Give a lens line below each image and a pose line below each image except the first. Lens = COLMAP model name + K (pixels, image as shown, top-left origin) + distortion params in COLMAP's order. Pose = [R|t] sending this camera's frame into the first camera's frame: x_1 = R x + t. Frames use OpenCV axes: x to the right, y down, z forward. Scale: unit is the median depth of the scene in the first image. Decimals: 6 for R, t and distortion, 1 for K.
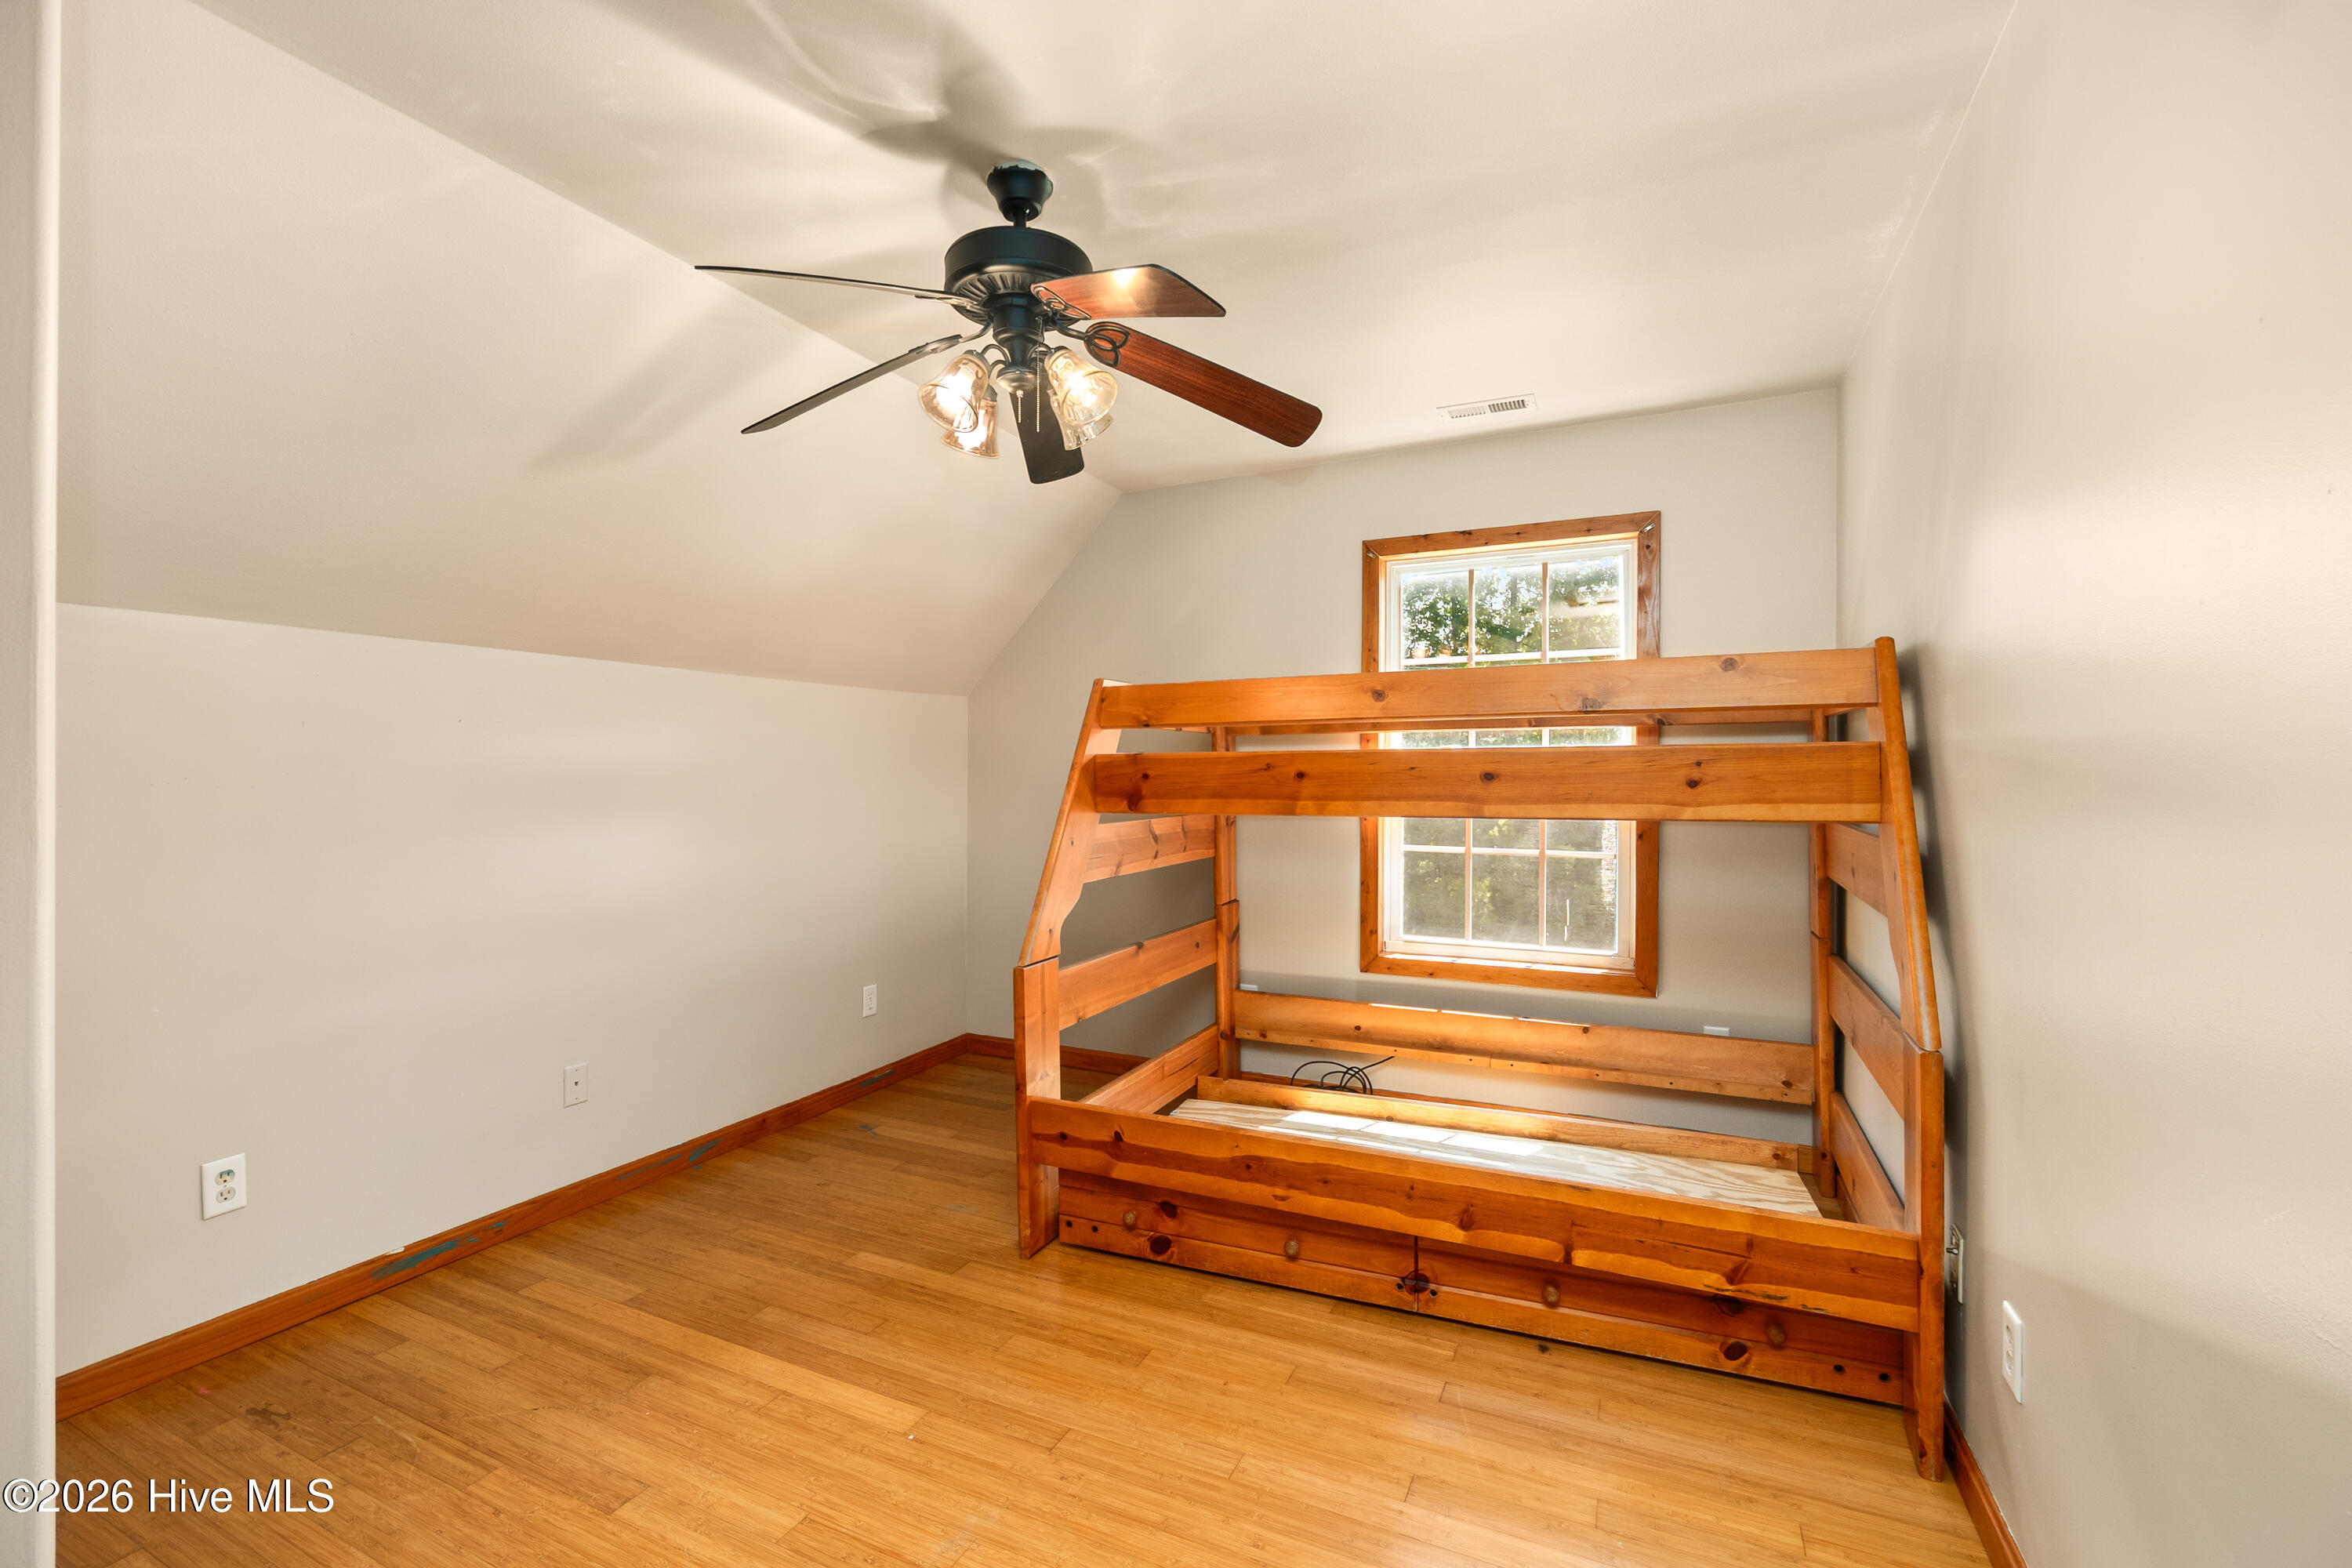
lens RADIAL K [[1005.2, 0, 1165.0], [0, 1005.2, 772.5], [0, 0, 1]] dist [-0.009855, 0.004309]
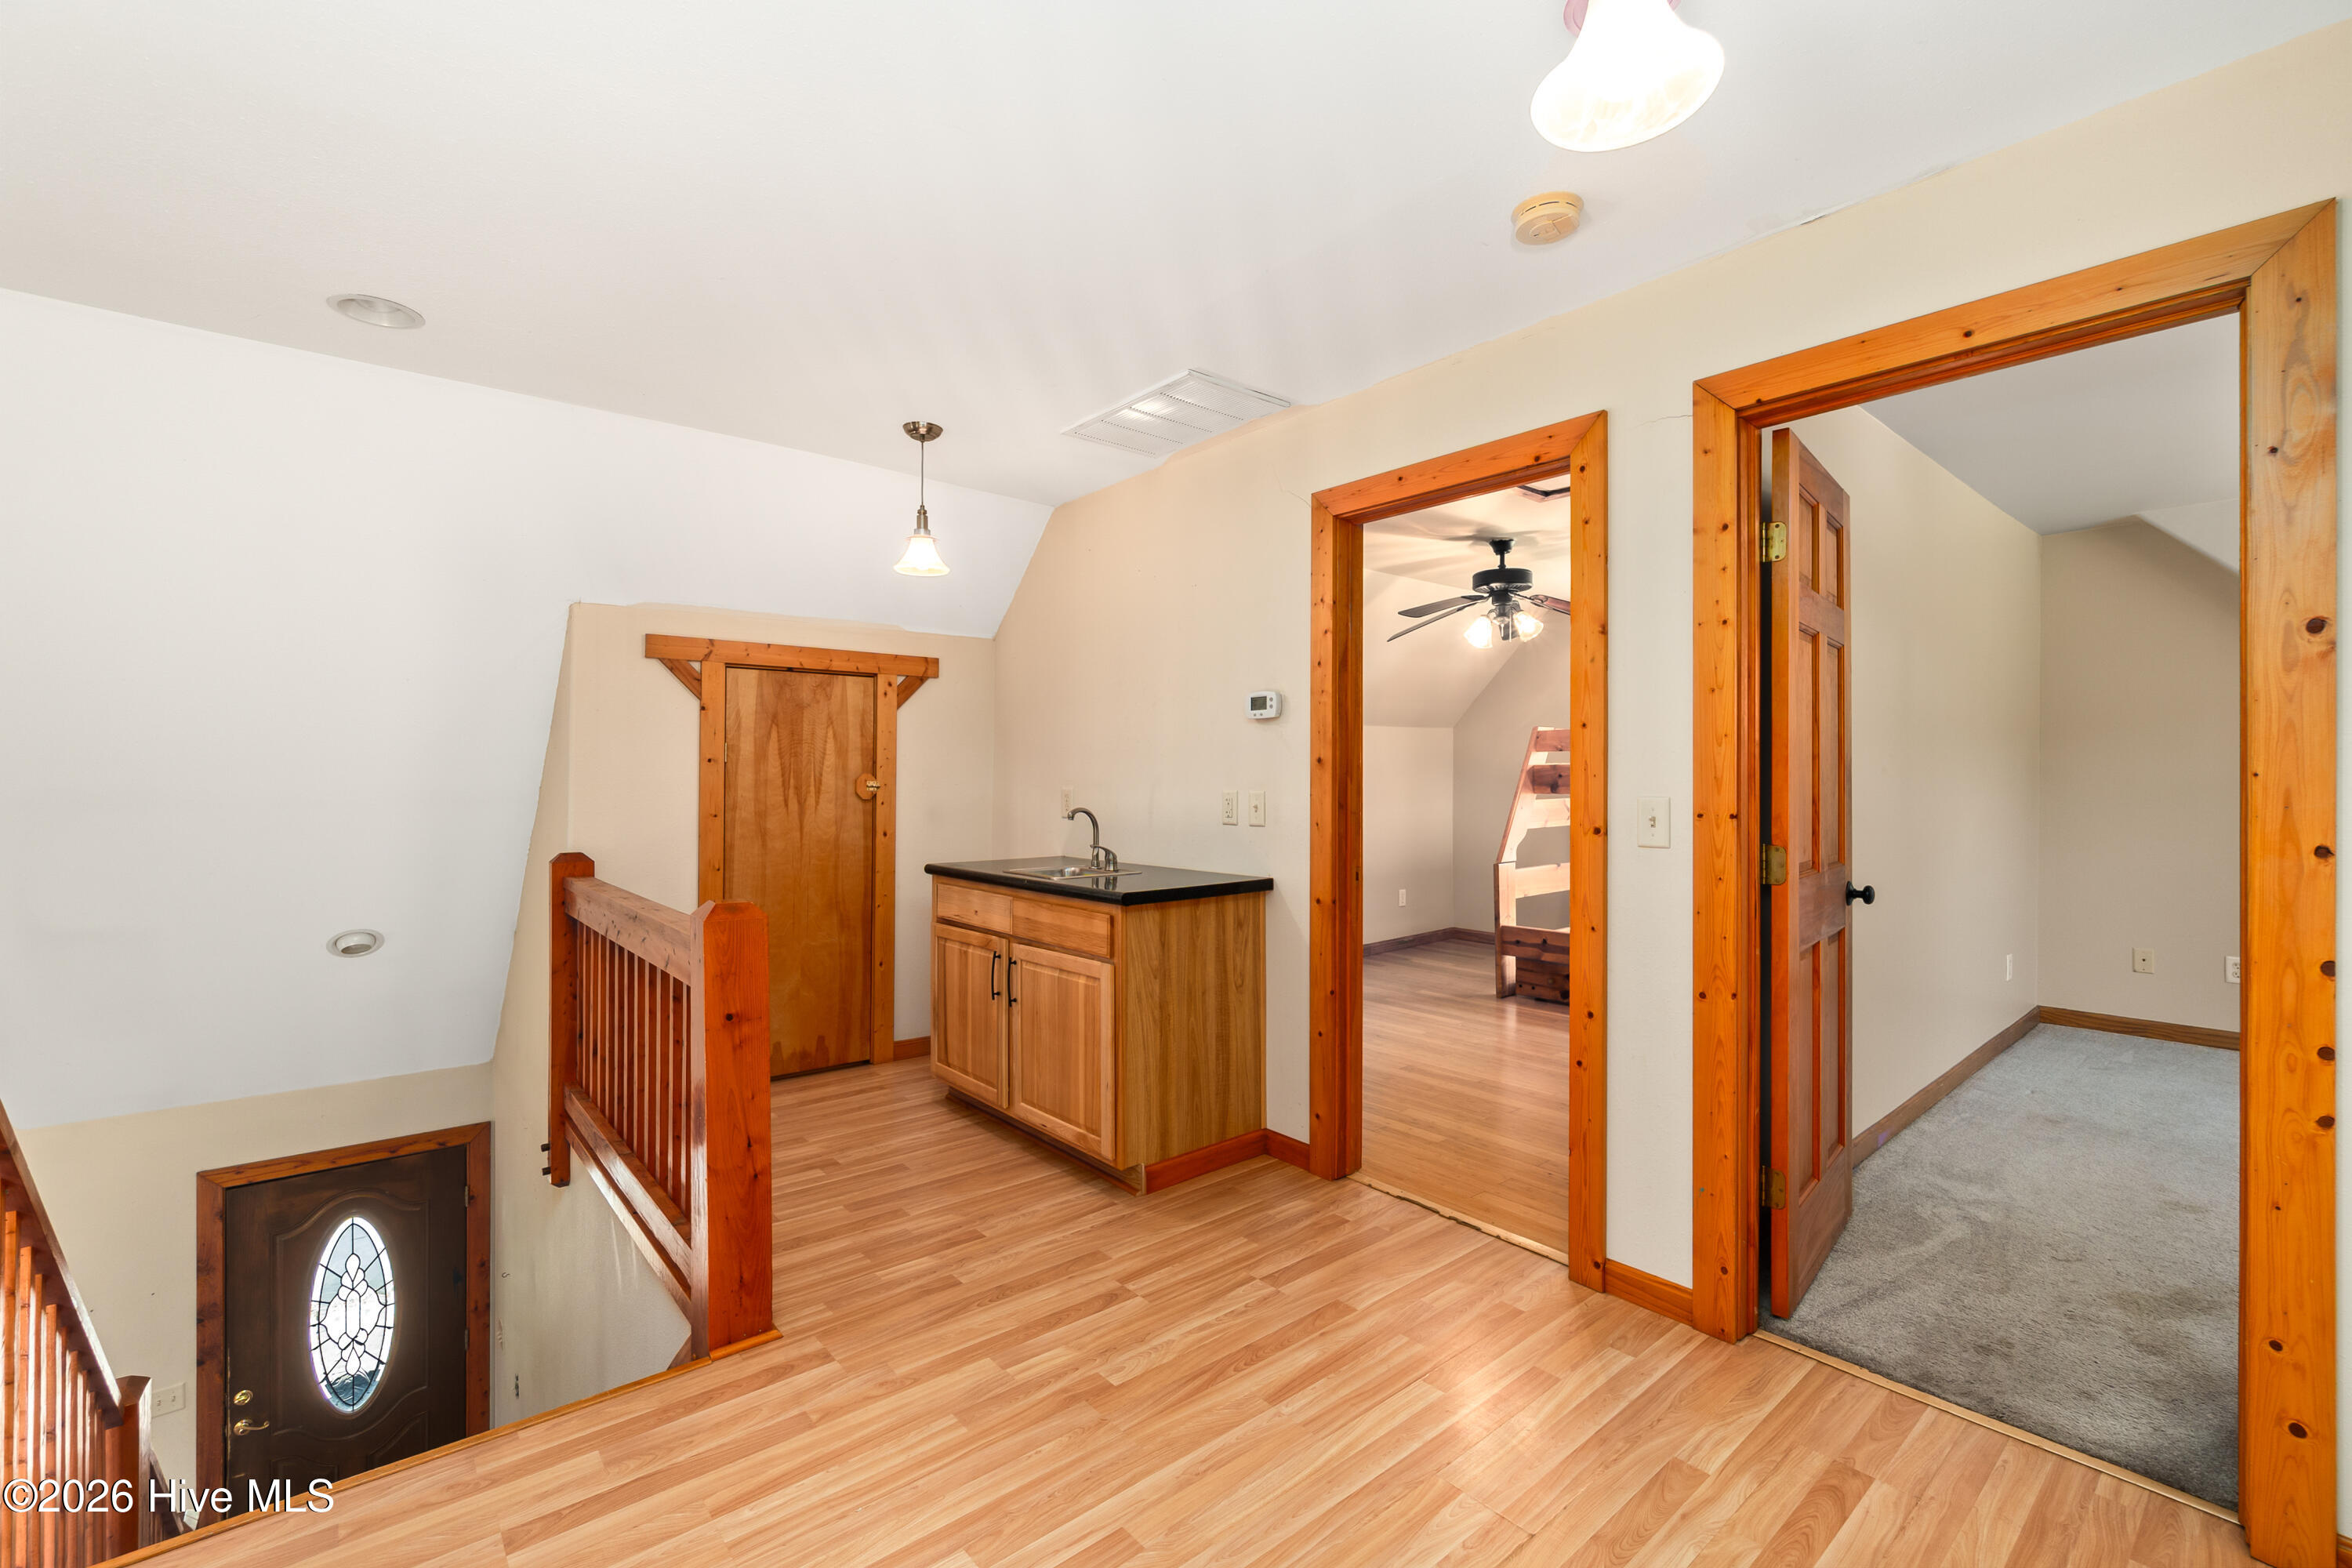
lens RADIAL K [[995.7, 0, 1141.1], [0, 995.7, 774.7], [0, 0, 1]] dist [-0.055964, 0.015552]
pose [[0.902574, -0.000202, -0.430535, 0.076695], [0.003062, 0.999978, 0.005949, -0.013659], [0.430524, -0.006687, 0.902554, -1.204572]]
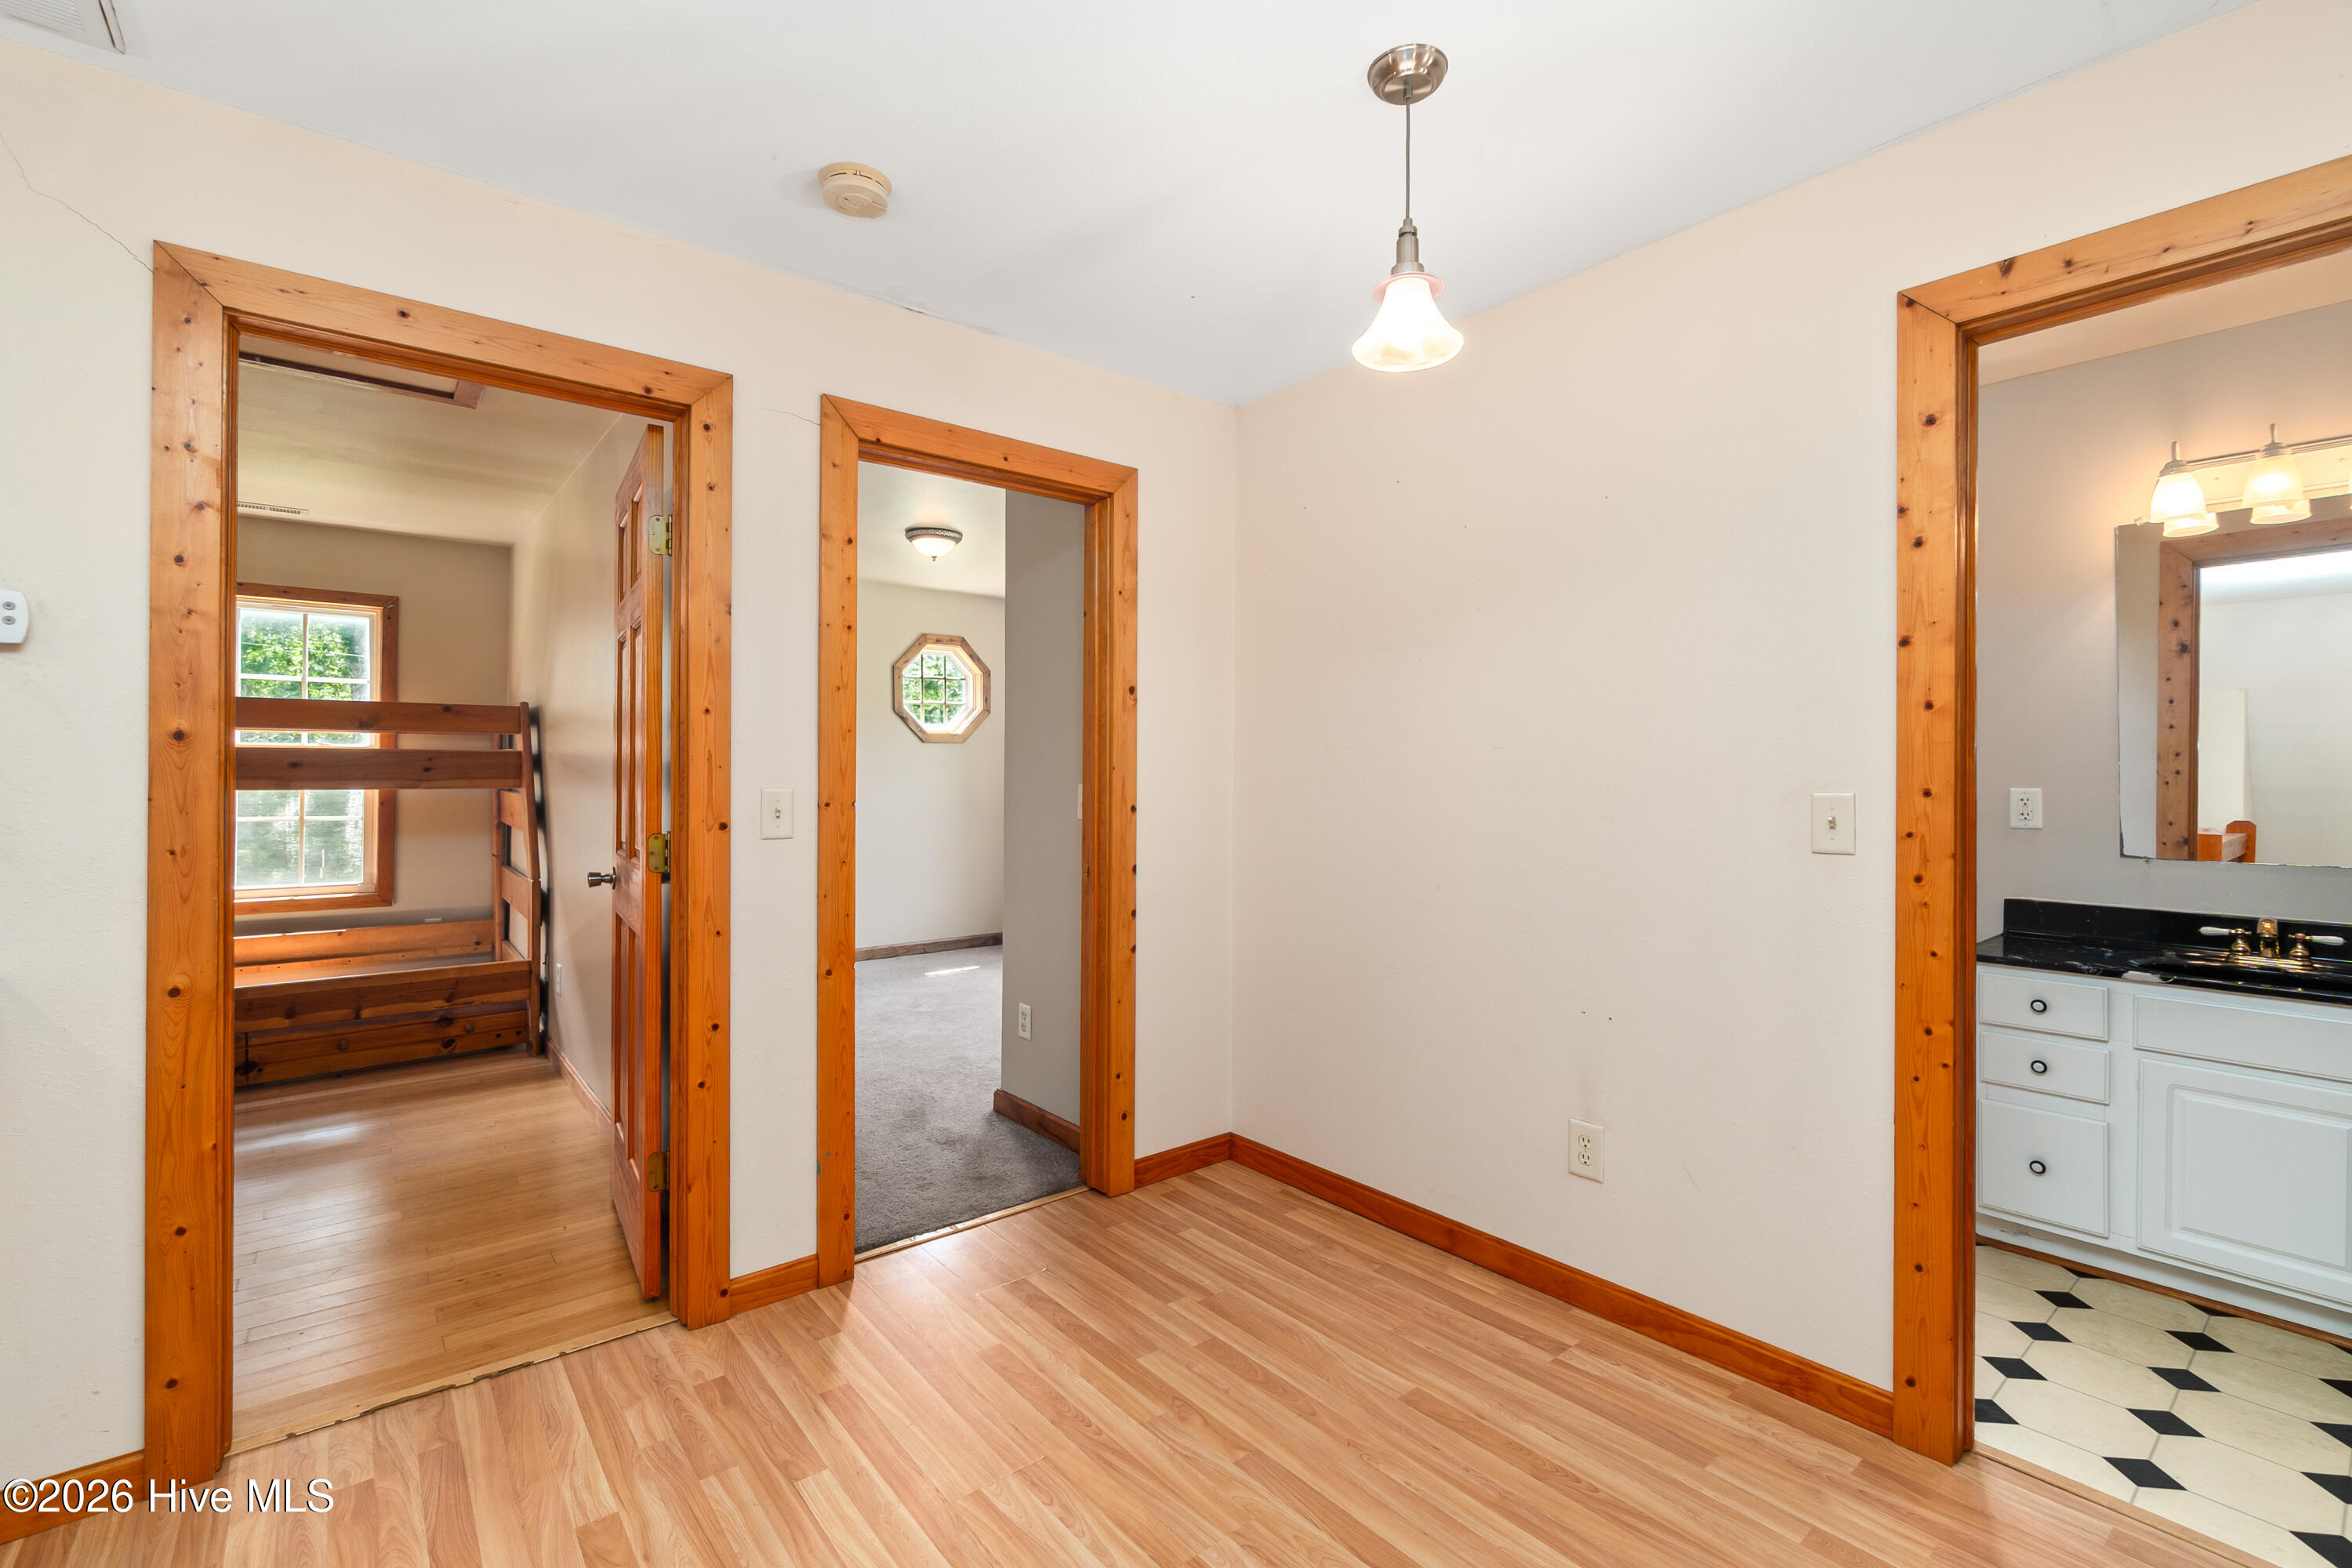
lens RADIAL K [[1038.1, 0, 1173.3], [0, 1038.1, 774.2], [0, 0, 1]] dist [0.000662, 0.000507]
pose [[0.417759, -0.002050, 0.908555, -0.565839], [-0.012752, 0.999886, 0.008120, -0.011822], [-0.908468, -0.014978, 0.417685, -0.936647]]
